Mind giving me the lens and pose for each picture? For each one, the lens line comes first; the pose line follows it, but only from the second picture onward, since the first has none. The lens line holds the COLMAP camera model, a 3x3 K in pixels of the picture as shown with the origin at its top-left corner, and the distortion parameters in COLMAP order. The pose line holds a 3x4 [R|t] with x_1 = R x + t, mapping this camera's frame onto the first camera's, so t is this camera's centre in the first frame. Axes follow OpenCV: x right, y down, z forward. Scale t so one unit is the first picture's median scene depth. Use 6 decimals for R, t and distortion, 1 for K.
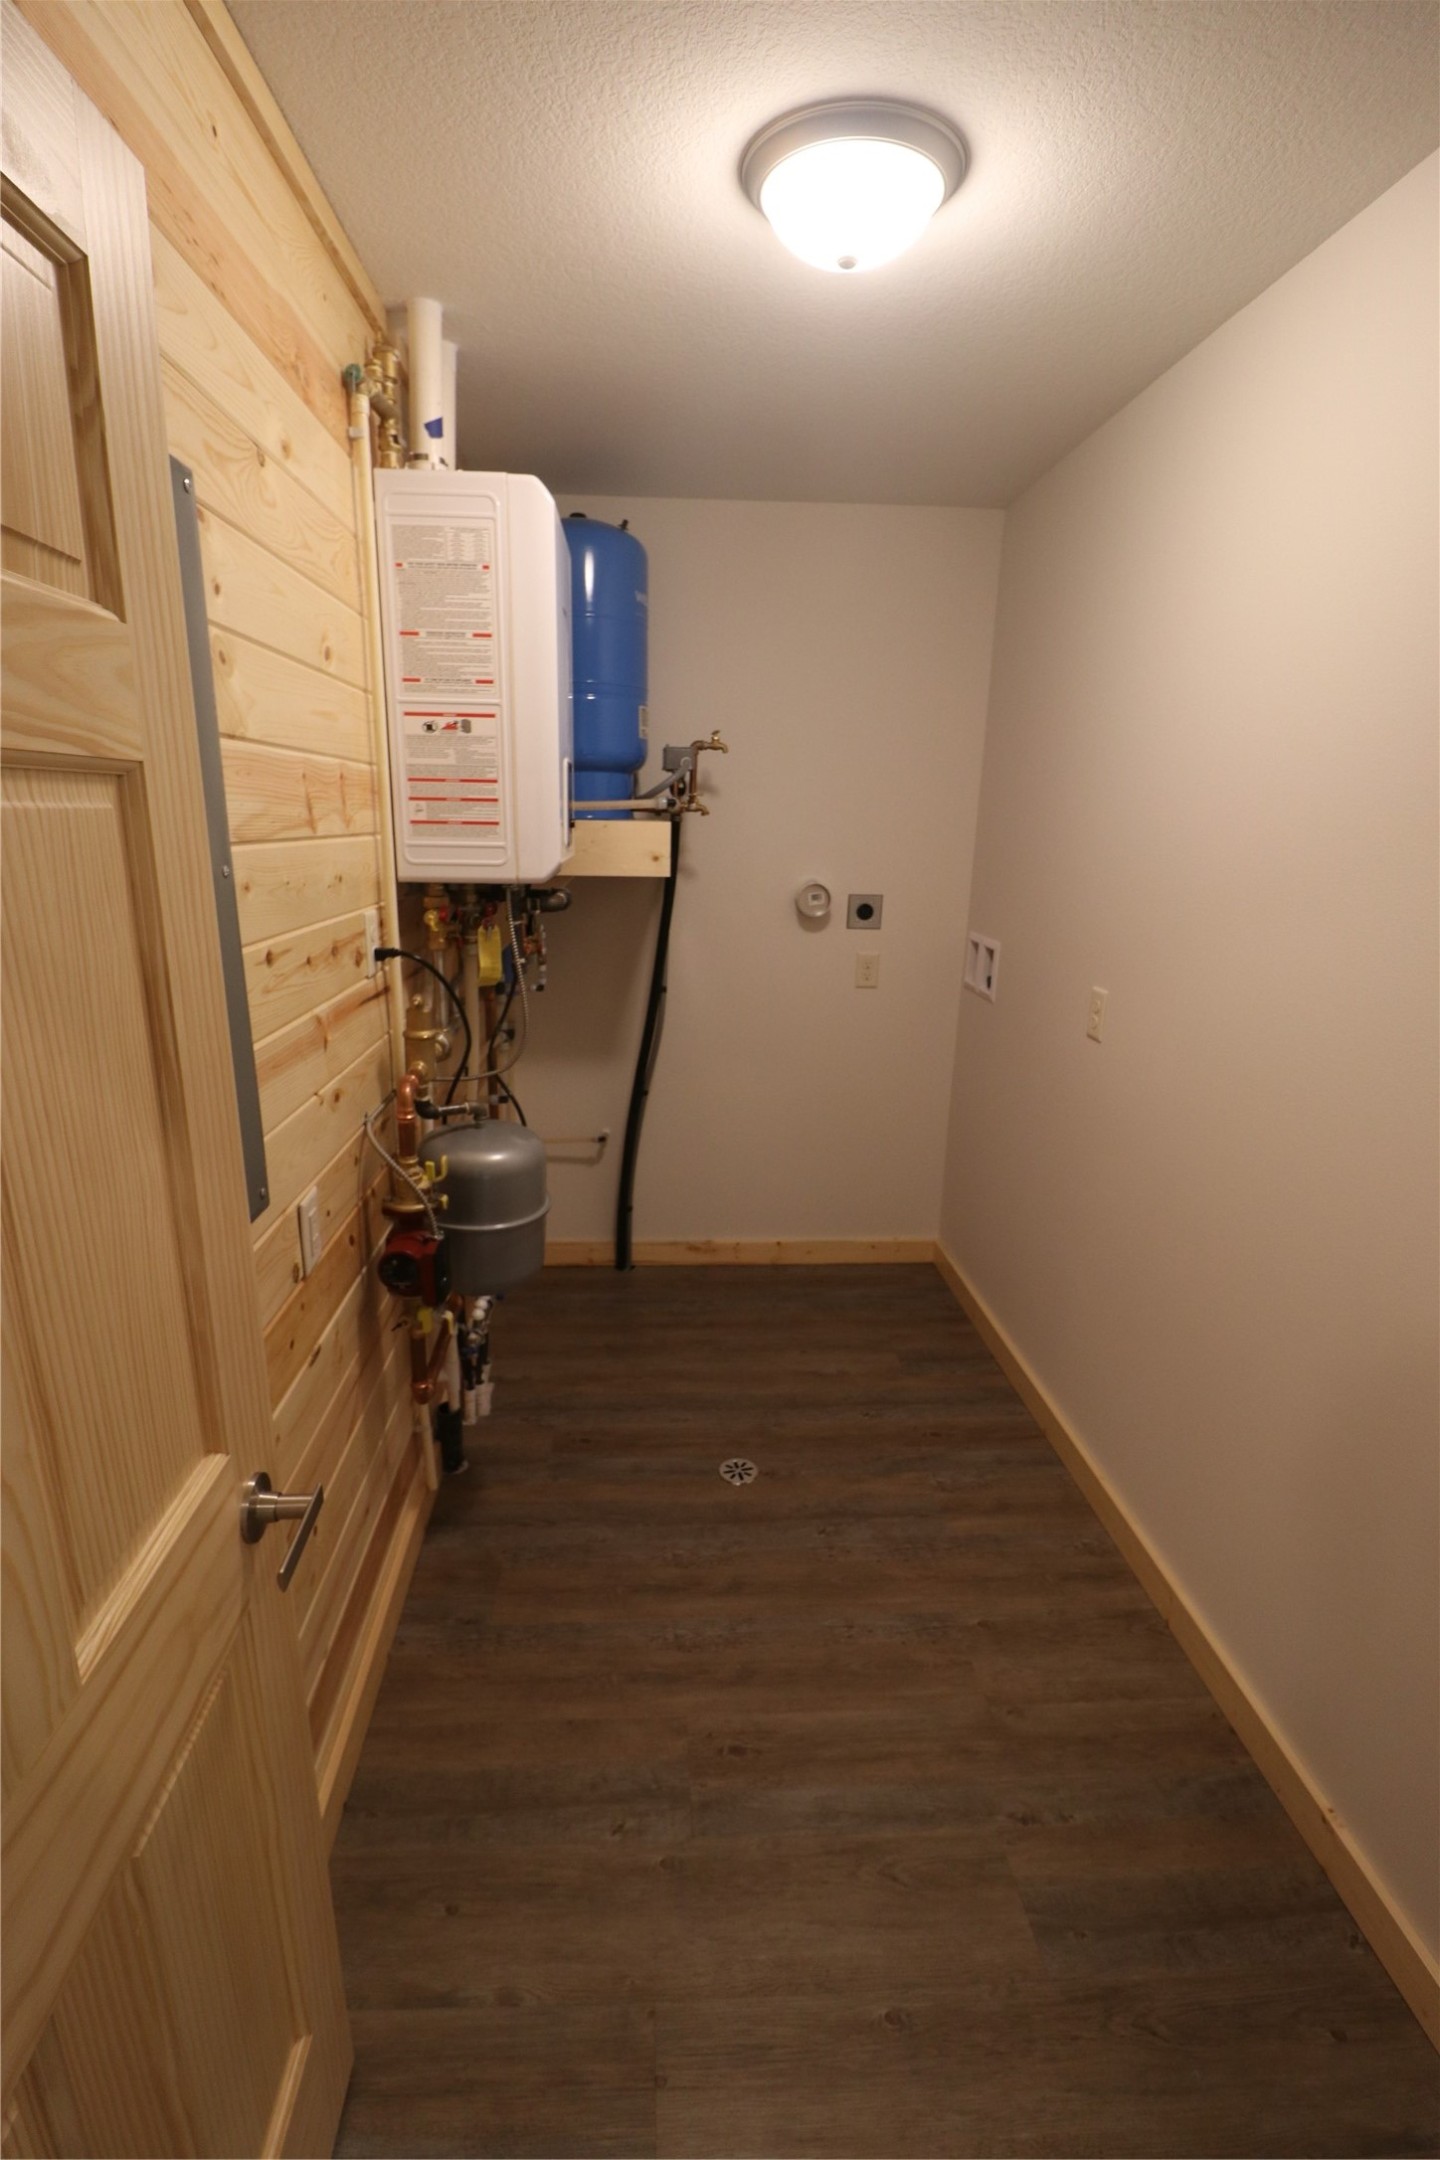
lens RADIAL K [[999.5, 0, 696.2], [0, 999.5, 1093.6], [0, 0, 1]] dist [-0.000821, -0.012976]
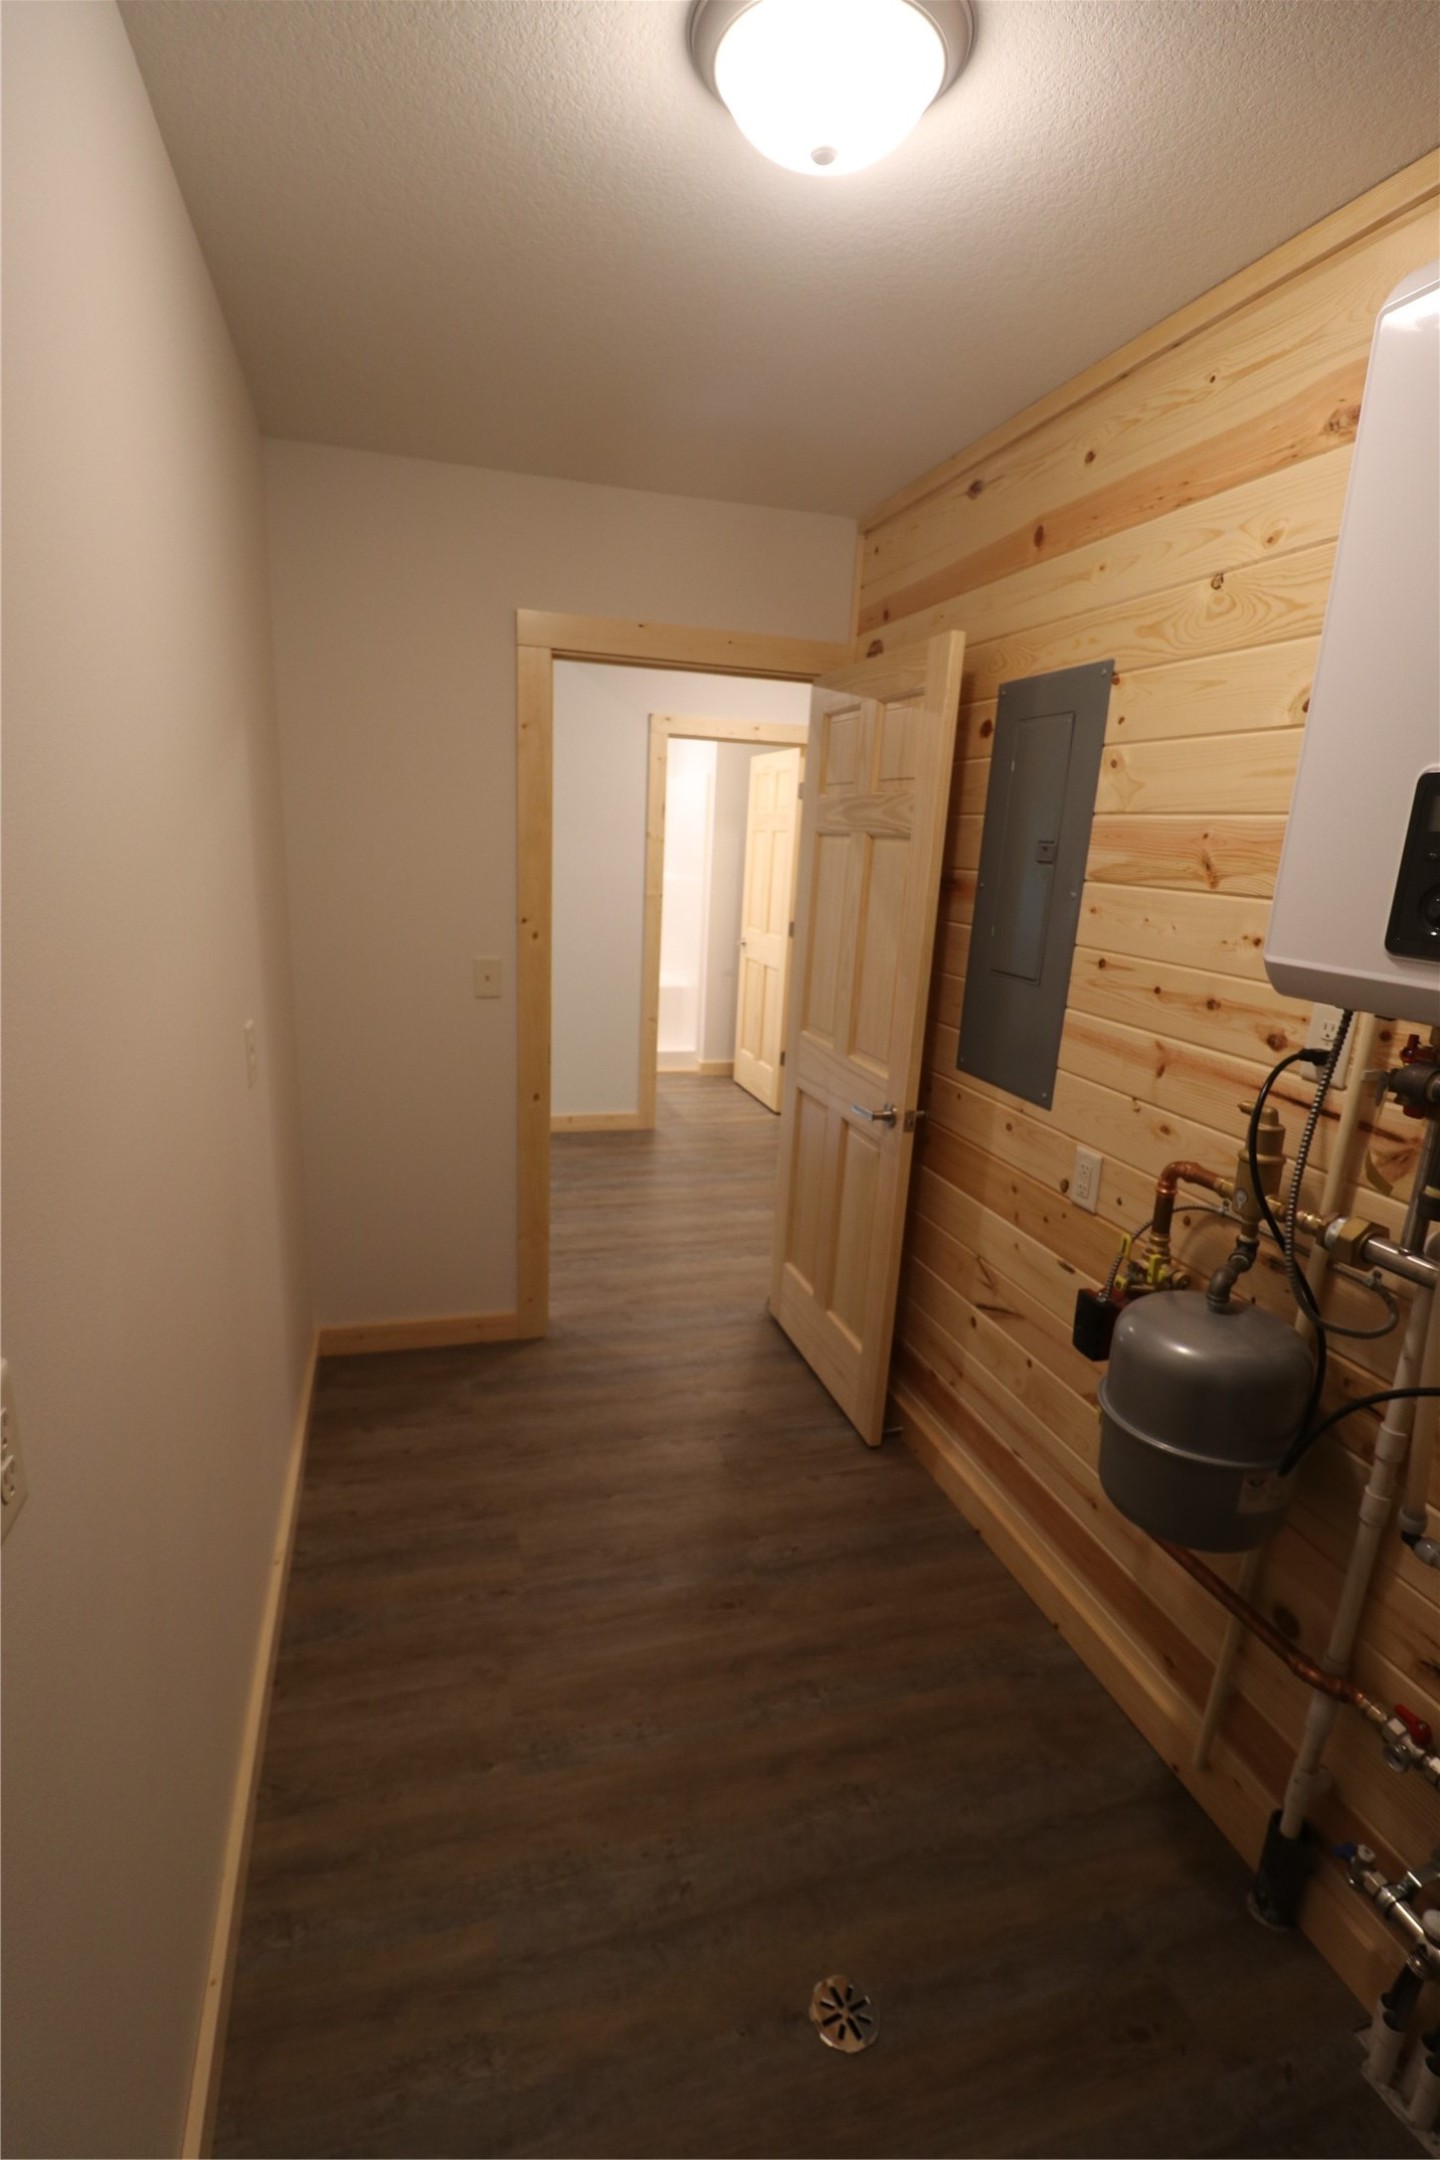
lens RADIAL K [[999.5, 0, 696.2], [0, 999.5, 1093.6], [0, 0, 1]] dist [-0.000821, -0.012976]
pose [[-0.972816, -0.001422, -0.231577, 0.382569], [-0.118958, 0.861034, 0.494438, -0.503288], [0.198693, 0.508545, -0.837797, 1.788738]]
